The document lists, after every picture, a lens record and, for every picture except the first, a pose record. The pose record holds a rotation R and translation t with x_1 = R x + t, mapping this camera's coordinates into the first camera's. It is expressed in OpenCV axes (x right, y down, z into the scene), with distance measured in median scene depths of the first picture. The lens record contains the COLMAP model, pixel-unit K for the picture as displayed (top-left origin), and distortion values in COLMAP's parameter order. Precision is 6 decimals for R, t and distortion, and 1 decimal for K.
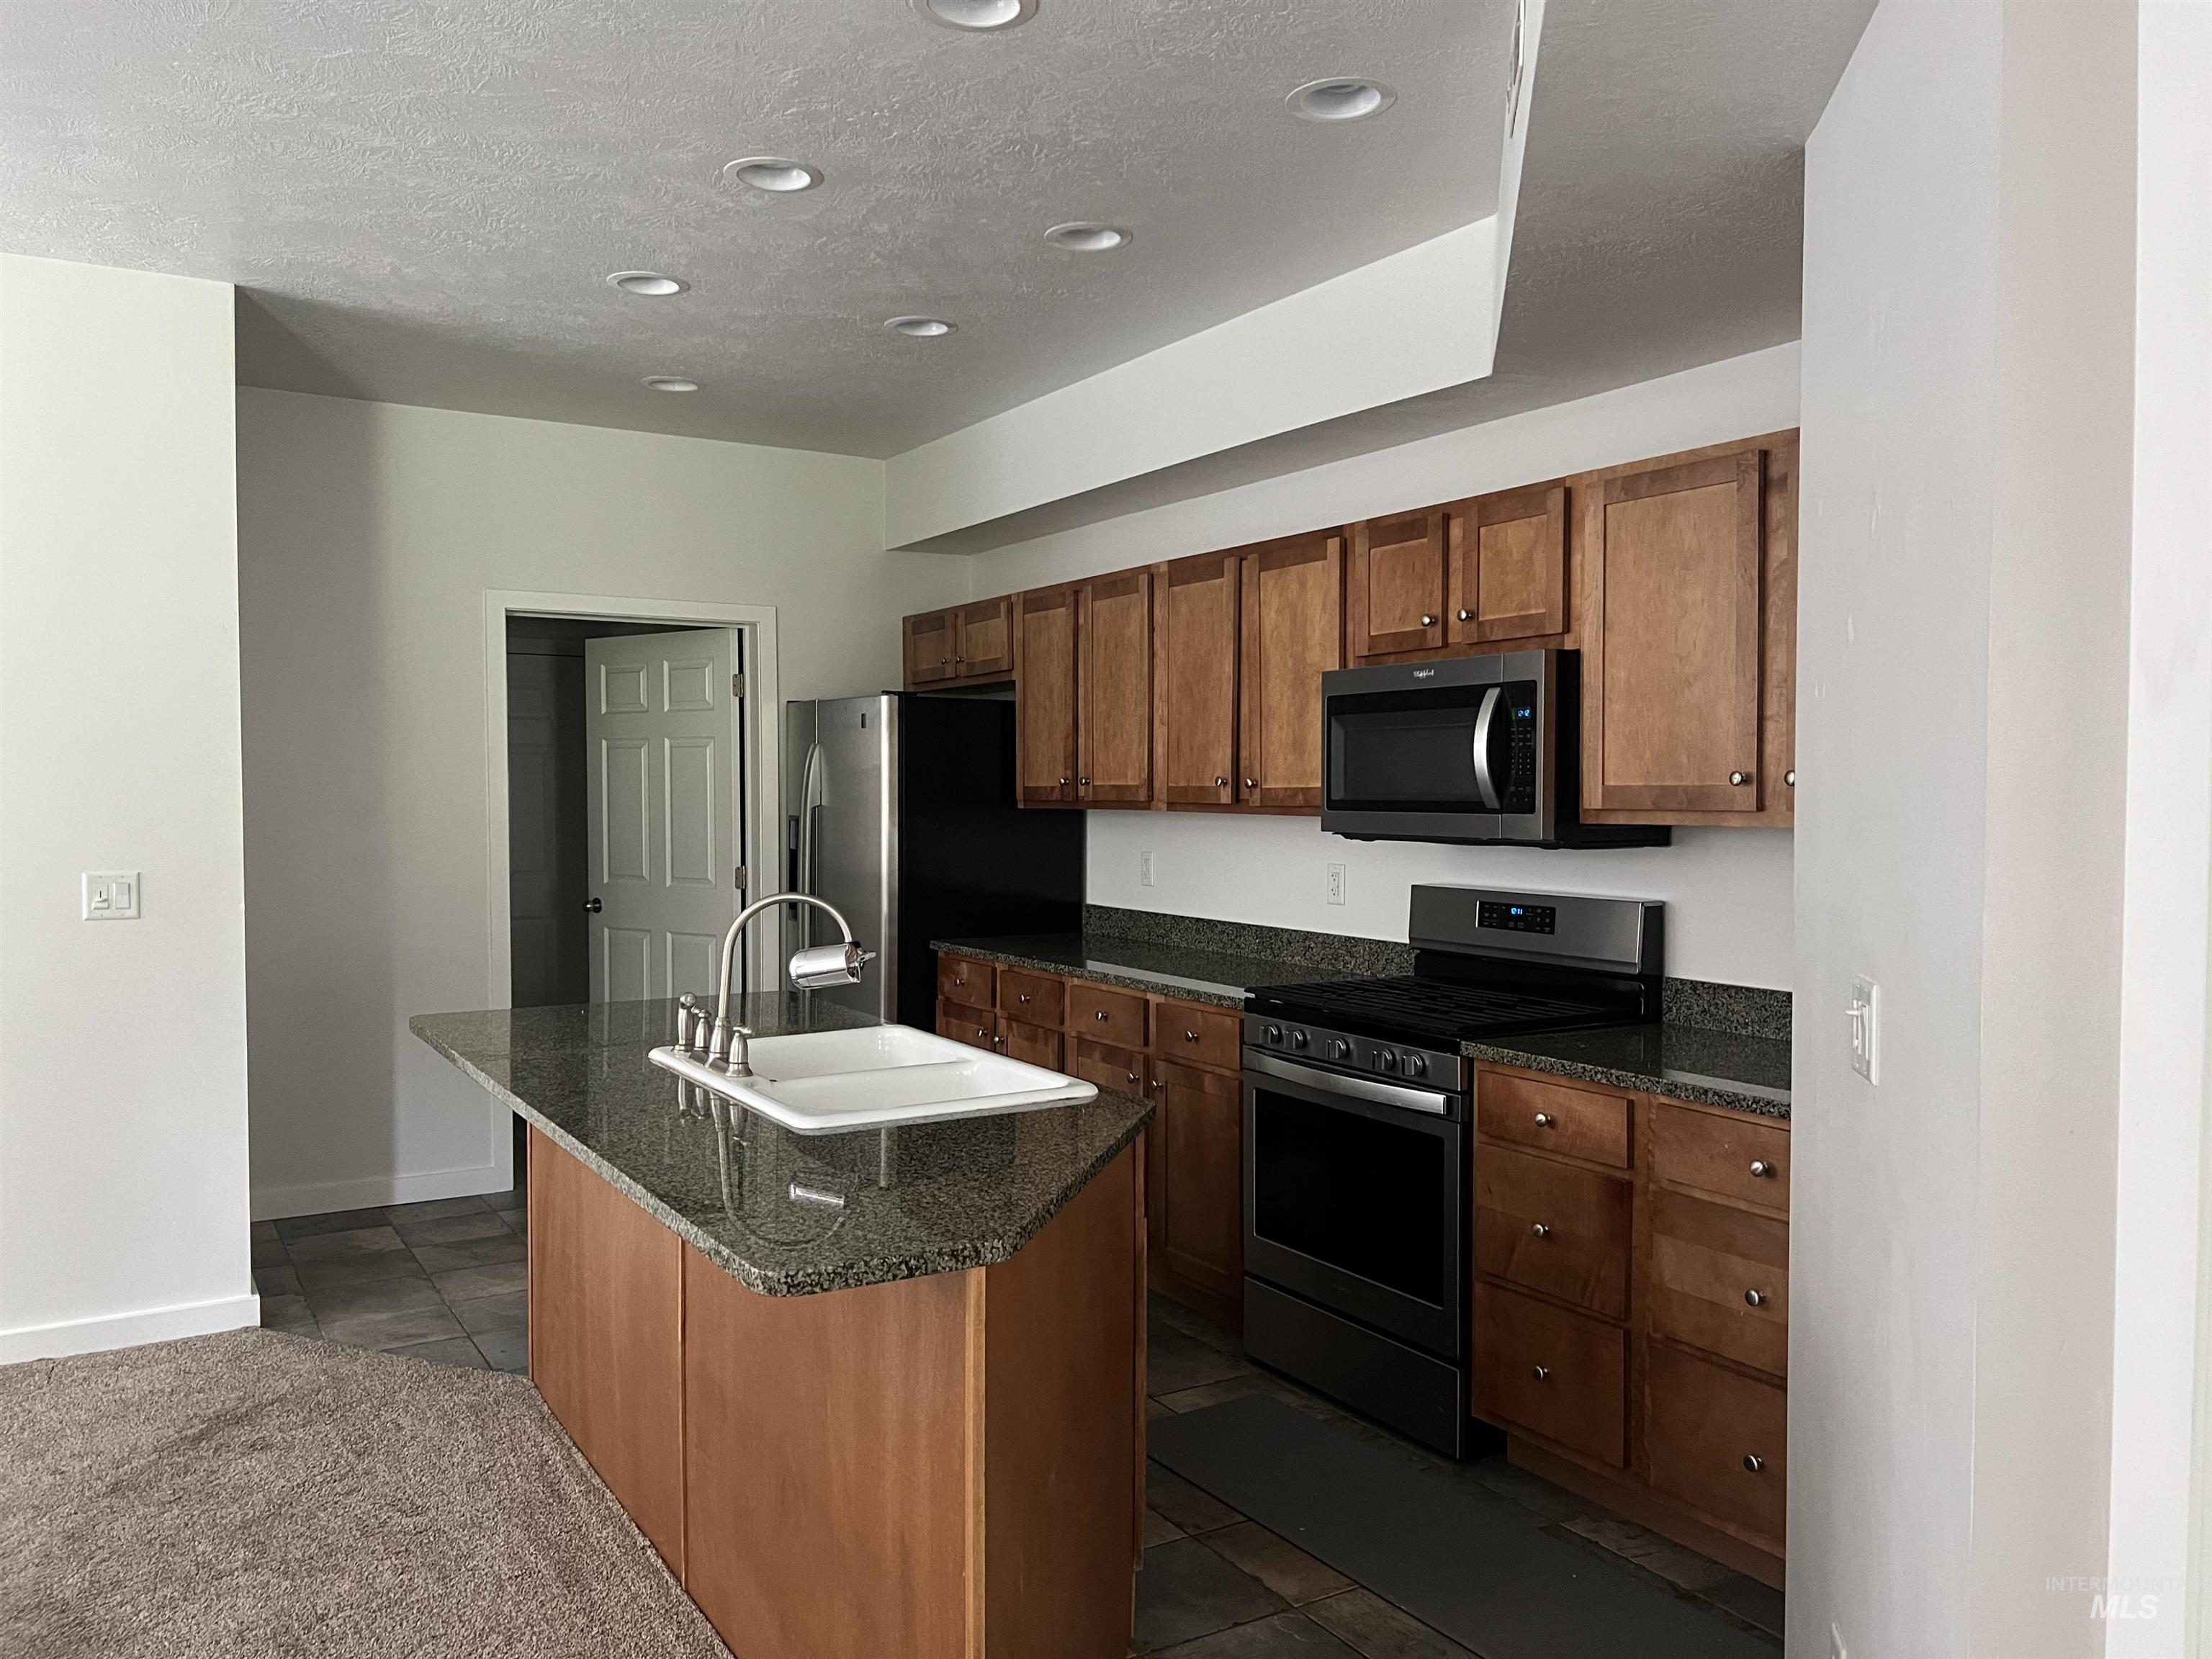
lens RADIAL K [[1668.3, 0, 1106.0], [0, 1668.3, 829.5], [0, 0, 1]] dist [0.036835, -0.003802]
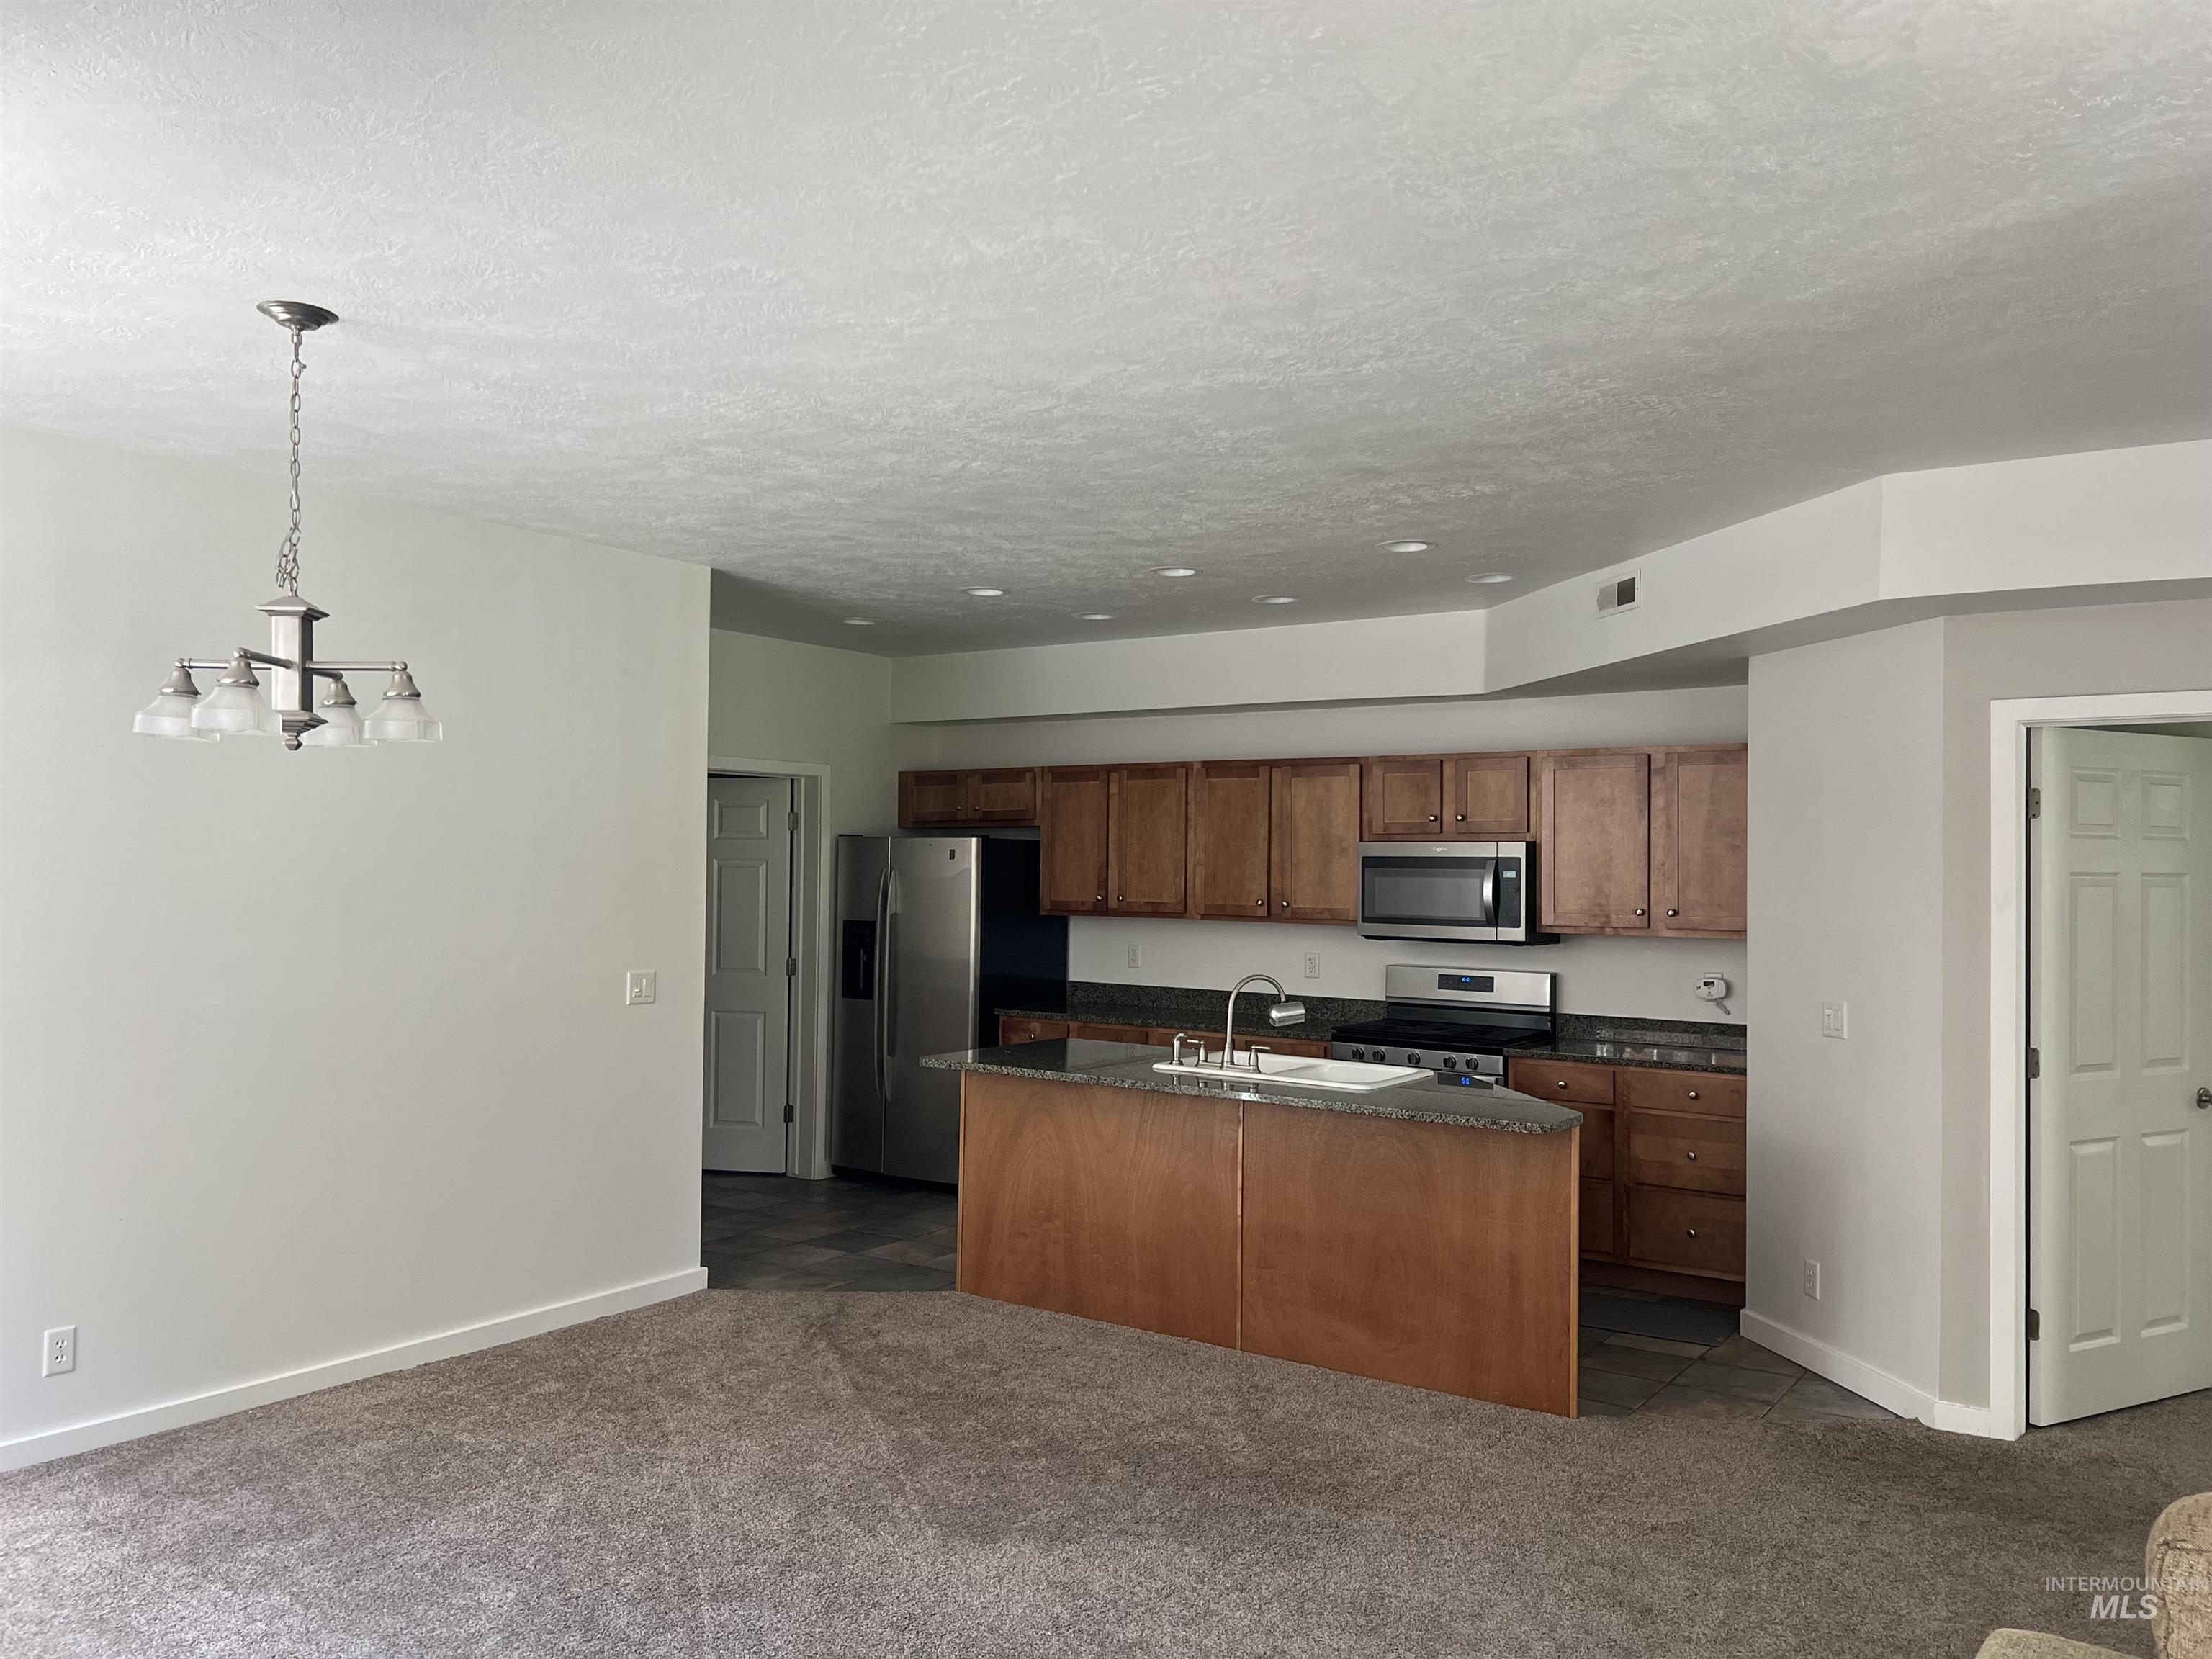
lens RADIAL K [[1666.2, 0, 1108.8], [0, 1666.2, 792.0], [0, 0, 1]] dist [0.080284, -0.083089]
pose [[0.913673, 0.026532, 0.405583, -0.800699], [0.001022, 0.997714, -0.067570, -0.029358], [-0.406449, 0.062151, 0.911557, -0.471463]]
